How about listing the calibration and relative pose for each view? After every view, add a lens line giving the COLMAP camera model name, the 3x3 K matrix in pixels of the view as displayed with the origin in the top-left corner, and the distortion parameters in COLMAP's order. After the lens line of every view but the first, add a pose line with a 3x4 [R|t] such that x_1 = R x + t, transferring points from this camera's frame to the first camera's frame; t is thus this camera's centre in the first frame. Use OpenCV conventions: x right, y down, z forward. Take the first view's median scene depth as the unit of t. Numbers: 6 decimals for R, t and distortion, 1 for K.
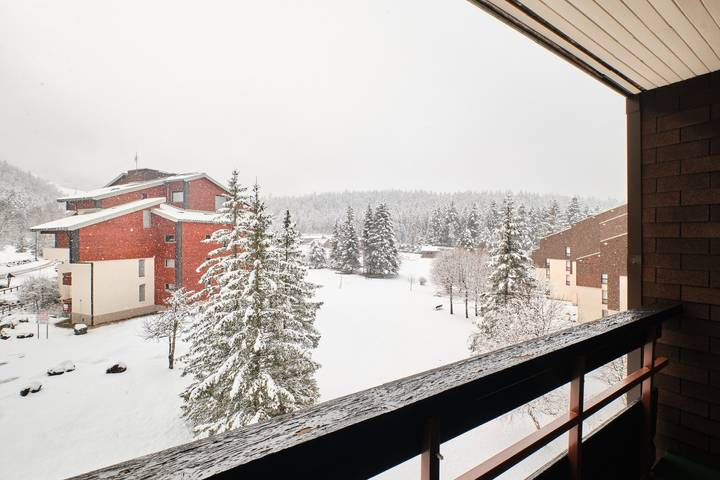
lens RADIAL K [[324.6, 0, 360.0], [0, 324.6, 240.0], [0, 0, 1]] dist [-0.001613, -0.000550]
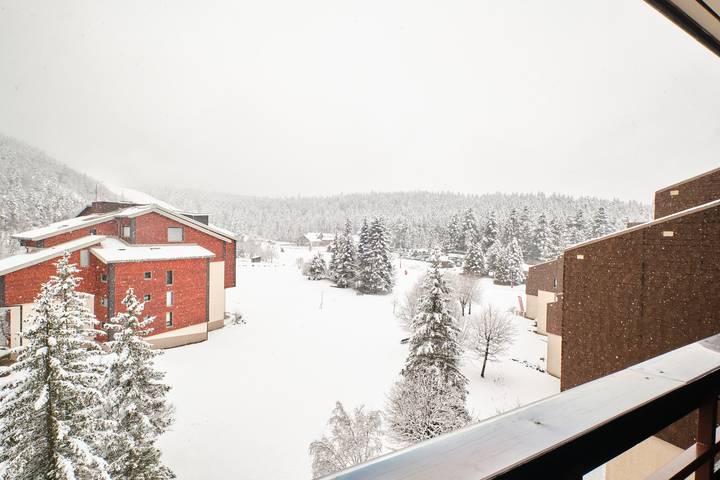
lens RADIAL K [[318.4, 0, 360.0], [0, 318.4, 240.0], [0, 0, 1]] dist [-0.002277, -0.000296]
pose [[0.994294, 0.023002, -0.104164, 0.275040], [-0.021740, 0.999676, 0.013231, -0.134987], [0.104434, -0.010891, 0.994472, 0.075351]]
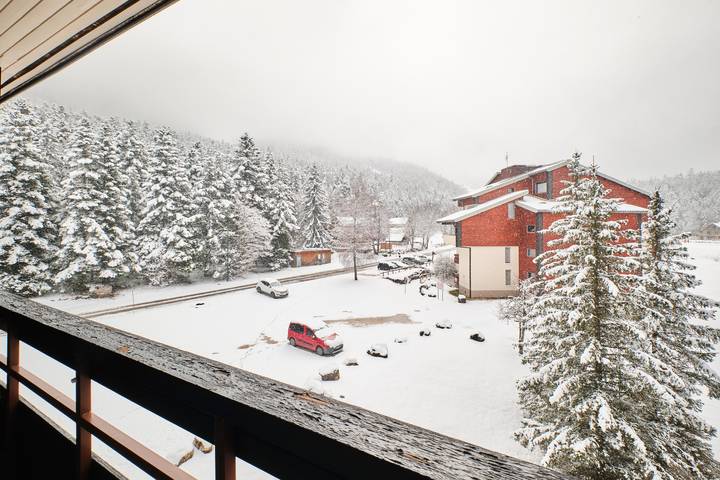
lens RADIAL K [[318.8, 0, 360.5], [0, 318.8, 223.9], [0, 0, 1]] dist [-0.001830, -0.000220]
pose [[0.472448, -0.004766, -0.881346, 0.046640], [-0.013180, 0.999835, -0.012472, -0.000148], [0.881260, 0.017509, 0.472307, 0.033496]]
